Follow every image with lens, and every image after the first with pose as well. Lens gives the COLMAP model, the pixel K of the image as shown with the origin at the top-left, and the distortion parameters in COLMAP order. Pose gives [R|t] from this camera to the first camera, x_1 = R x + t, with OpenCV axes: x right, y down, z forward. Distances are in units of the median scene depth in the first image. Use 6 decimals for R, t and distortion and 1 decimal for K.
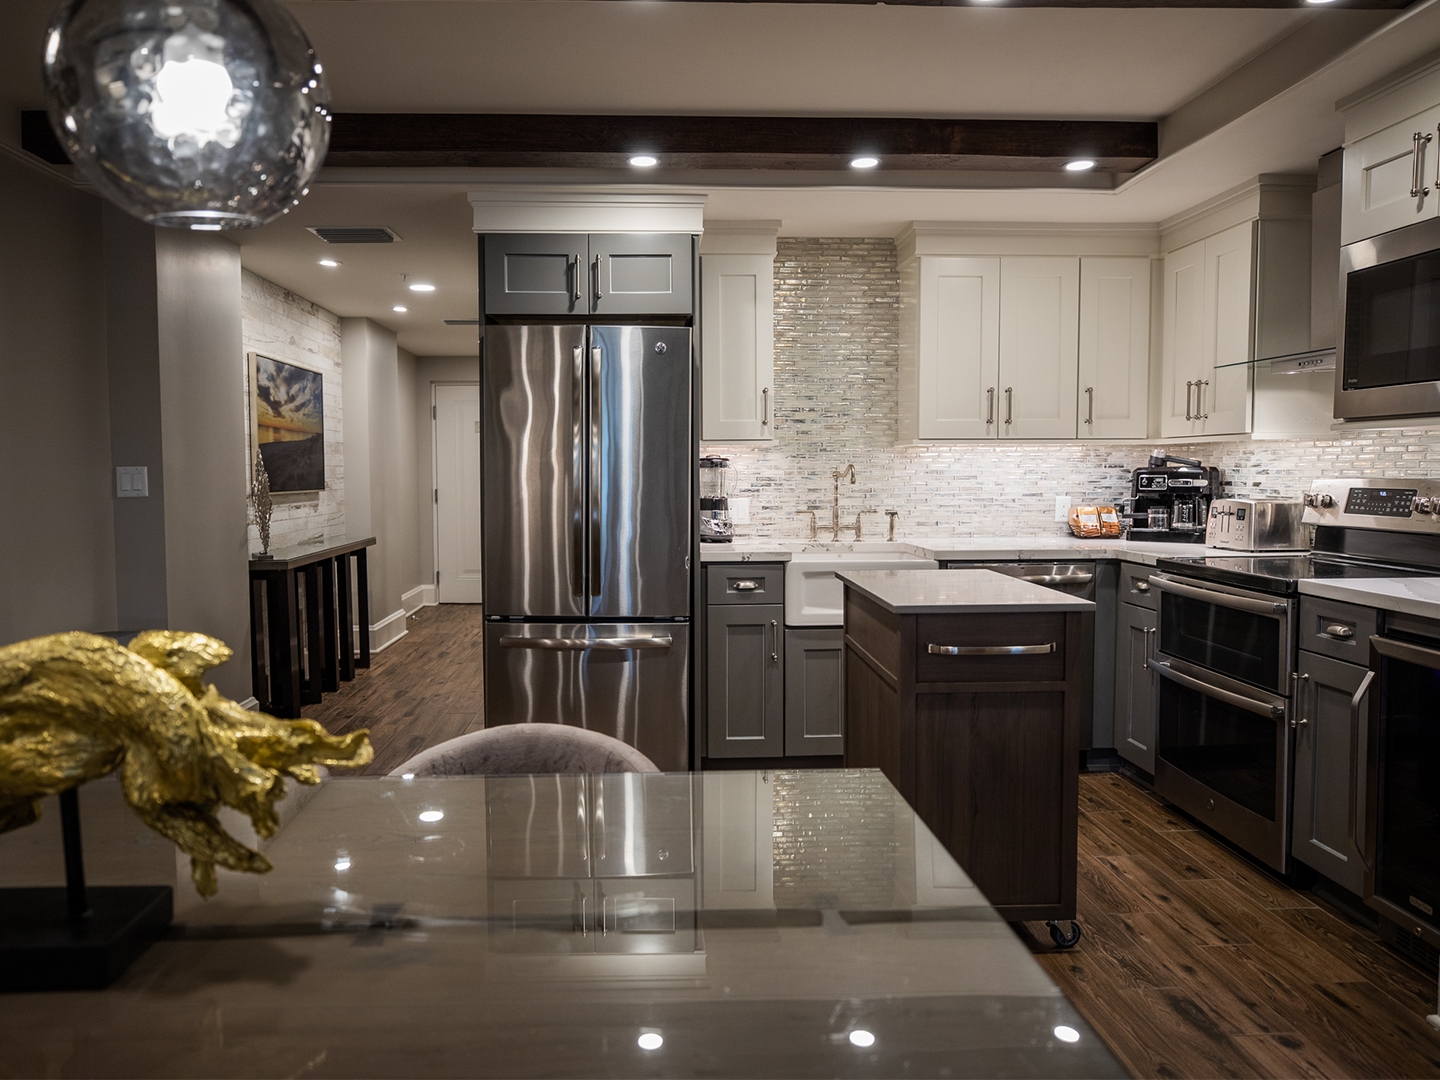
lens RADIAL K [[983.9, 0, 720.0], [0, 983.9, 540.0], [0, 0, 1]] dist [-0.005405, -0.002724]
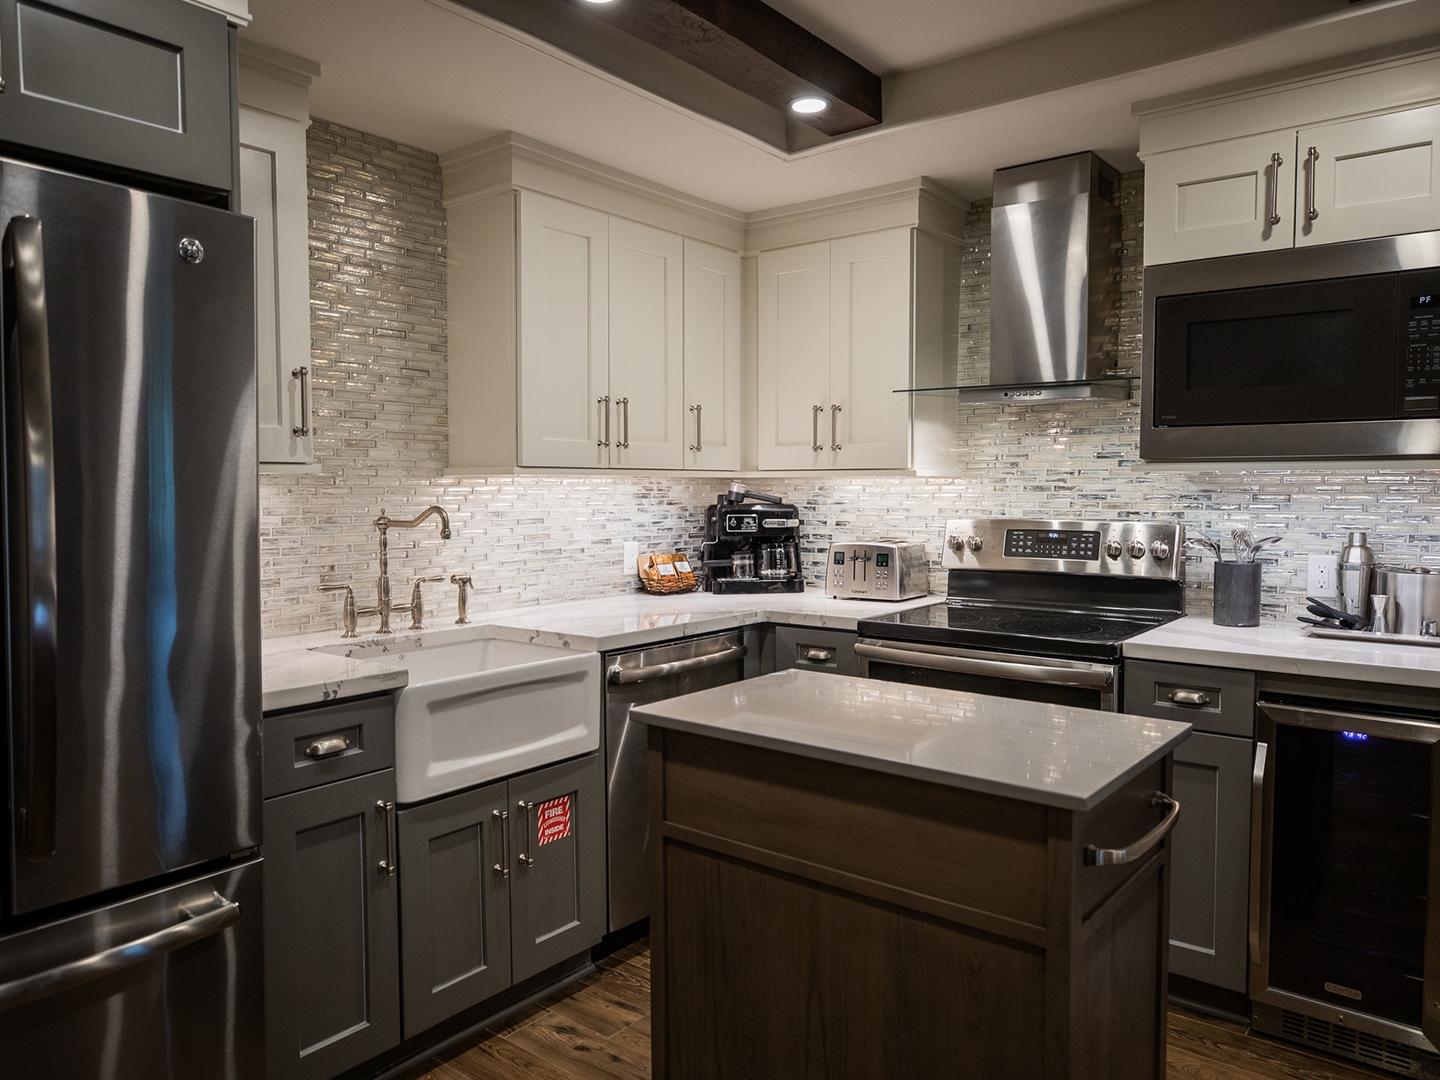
lens RADIAL K [[983.9, 0, 720.0], [0, 983.9, 540.0], [0, 0, 1]] dist [-0.005405, -0.002724]
pose [[0.668745, -0.037184, 0.742562, -0.193769], [0.052409, 0.998622, 0.002807, -0.047208], [-0.741642, 0.037040, 0.669772, 0.449979]]
